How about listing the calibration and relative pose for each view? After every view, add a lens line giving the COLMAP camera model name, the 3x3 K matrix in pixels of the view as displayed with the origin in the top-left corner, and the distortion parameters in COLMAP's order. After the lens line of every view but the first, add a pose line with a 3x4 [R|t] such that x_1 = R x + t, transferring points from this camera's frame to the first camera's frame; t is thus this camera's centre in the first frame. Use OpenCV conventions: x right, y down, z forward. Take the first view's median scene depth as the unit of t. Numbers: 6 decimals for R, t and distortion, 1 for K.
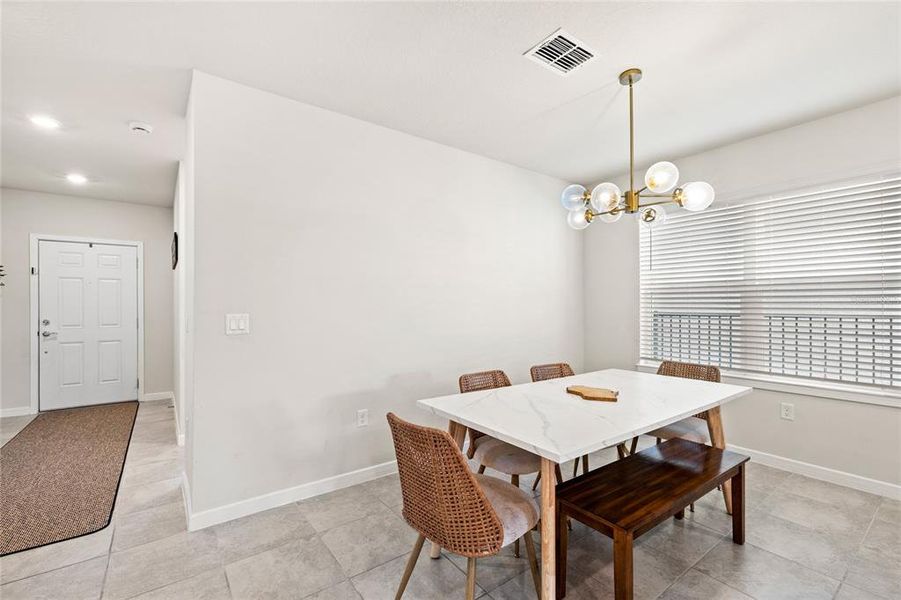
lens RADIAL K [[389.2, 0, 448.3], [0, 389.2, 304.6], [0, 0, 1]] dist [0.001327, -0.002173]
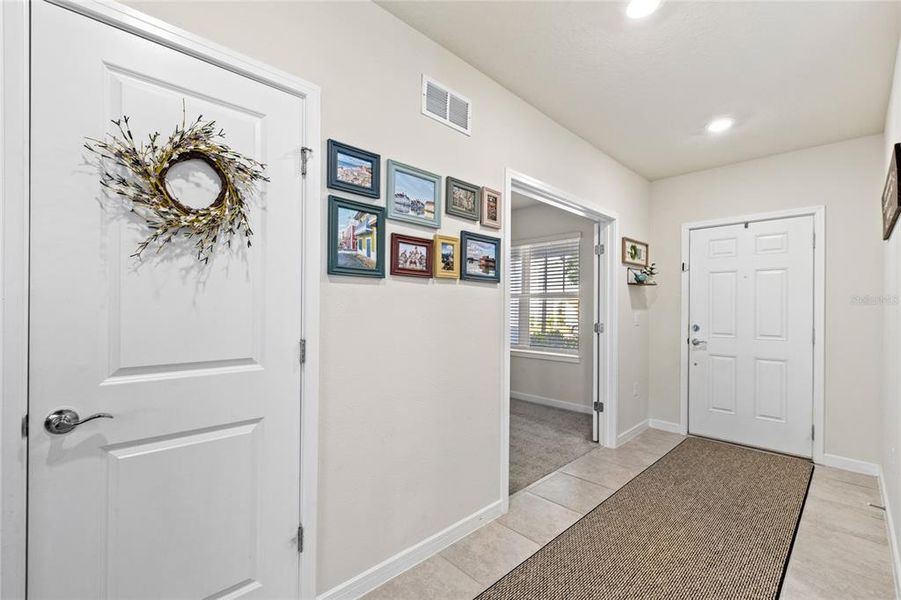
lens RADIAL K [[389.2, 0, 454.0], [0, 389.2, 308.2], [0, 0, 1]] dist [0.001327, -0.002173]
pose [[0.136896, 0.000007, -0.990585, -0.284406], [-0.009714, 0.999952, -0.001336, 0.009496], [0.990538, 0.009805, 0.136889, 0.376230]]
